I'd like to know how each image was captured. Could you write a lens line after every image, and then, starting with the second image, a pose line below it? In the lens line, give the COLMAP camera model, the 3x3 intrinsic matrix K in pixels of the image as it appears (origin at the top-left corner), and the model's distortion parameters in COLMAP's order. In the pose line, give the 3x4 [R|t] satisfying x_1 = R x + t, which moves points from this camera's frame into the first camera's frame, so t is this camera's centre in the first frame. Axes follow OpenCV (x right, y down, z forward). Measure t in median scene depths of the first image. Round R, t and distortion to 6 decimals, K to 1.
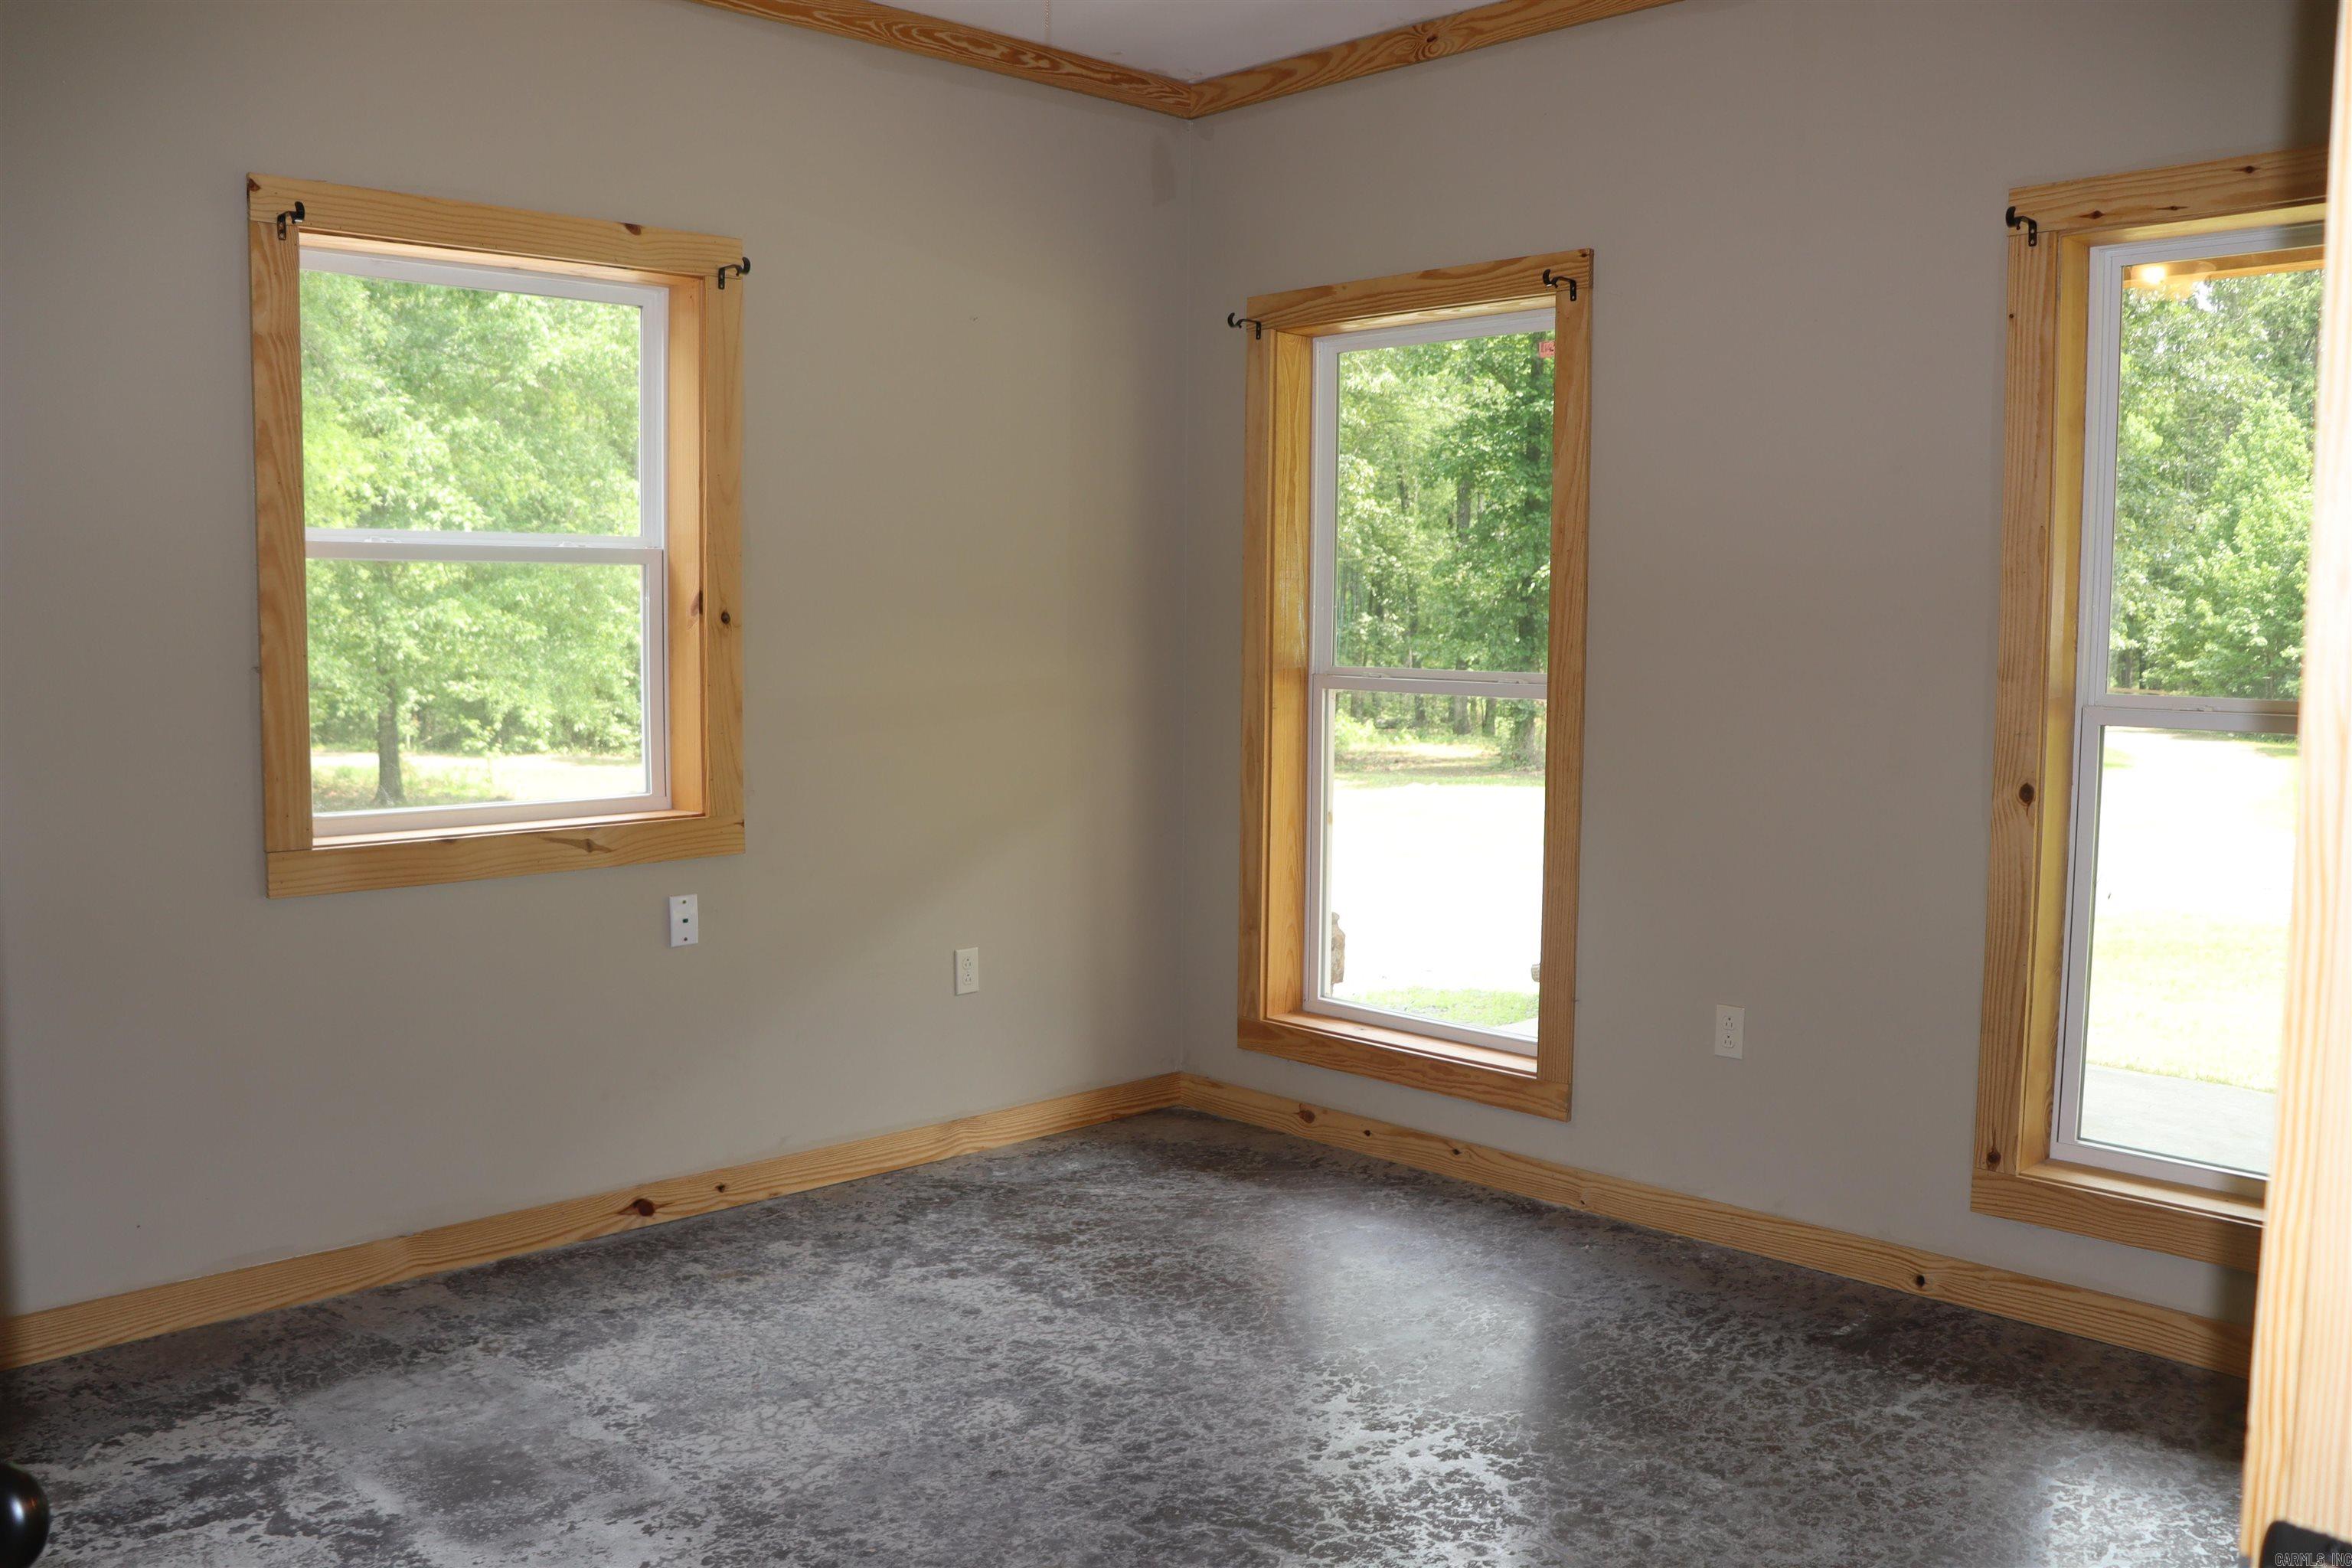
lens RADIAL K [[1966.1, 0, 1184.3], [0, 1966.1, 792.9], [0, 0, 1]] dist [-0.116741, 0.072231]
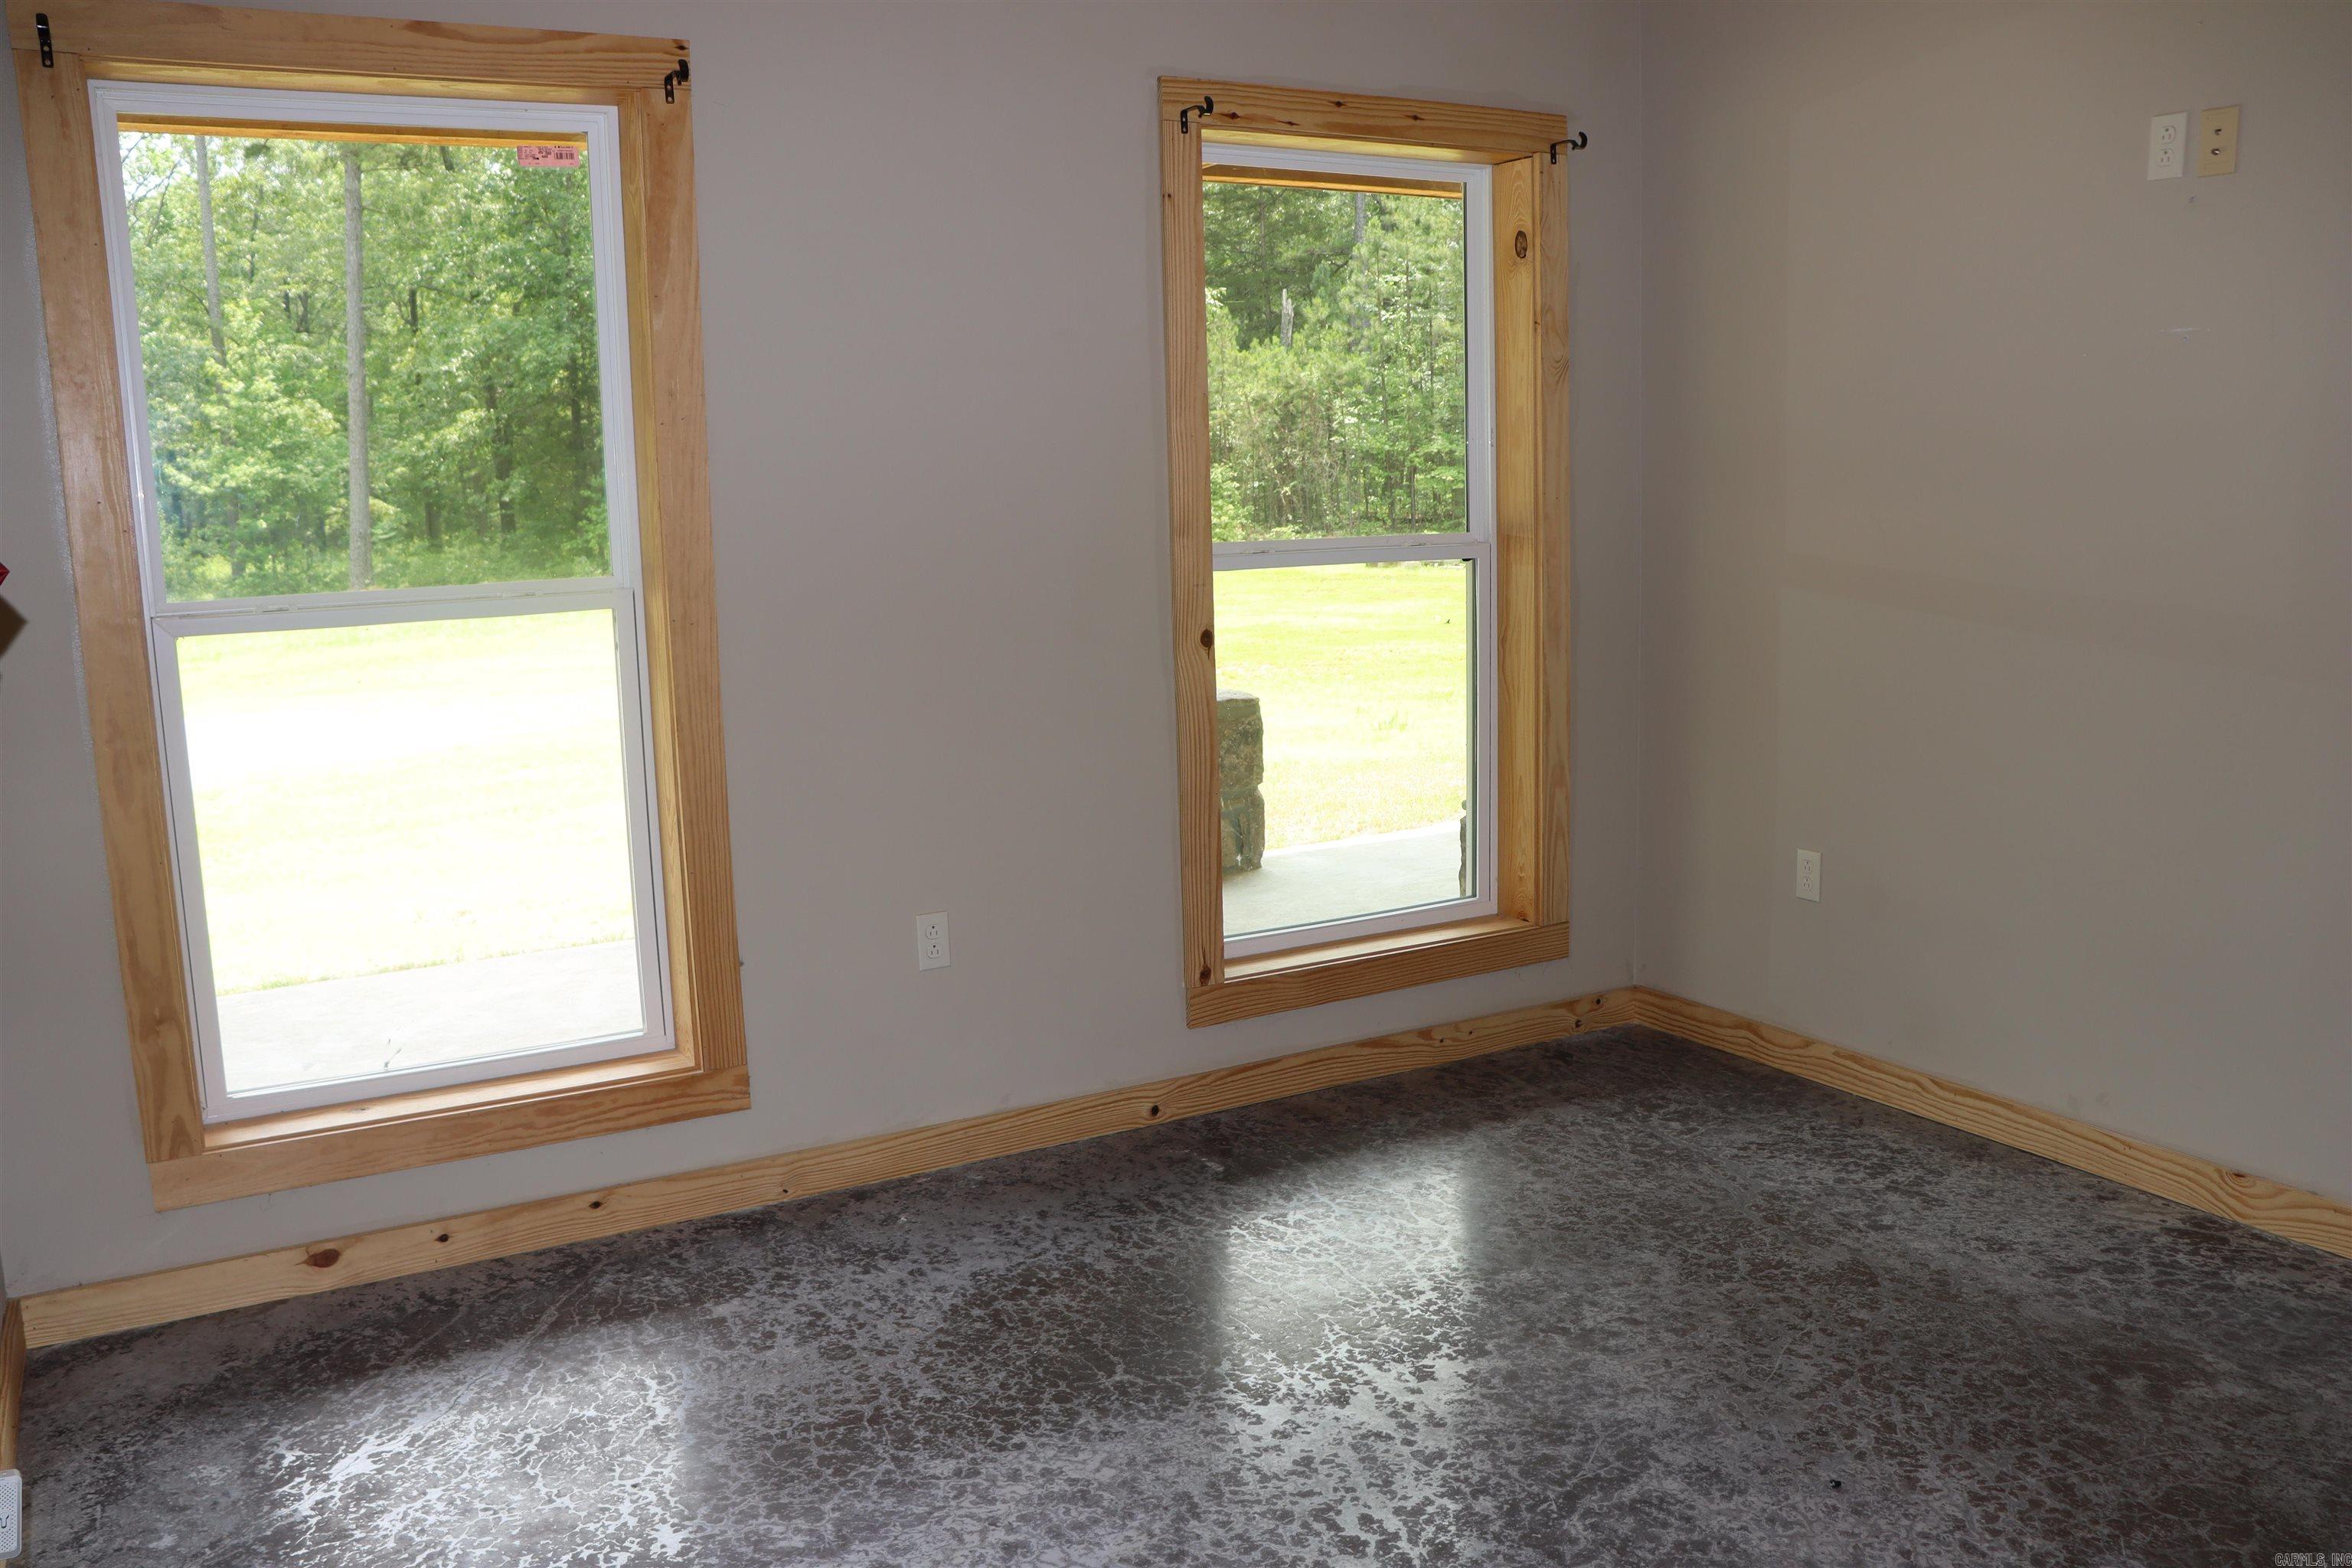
lens RADIAL K [[1966.1, 0, 1183.6], [0, 1966.1, 774.0], [0, 0, 1]] dist [-0.116741, 0.072231]
pose [[0.231289, -0.156015, 0.960294, -0.633773], [0.109419, 0.984967, 0.133669, -0.073691], [-0.966712, 0.074158, 0.244883, 0.716598]]
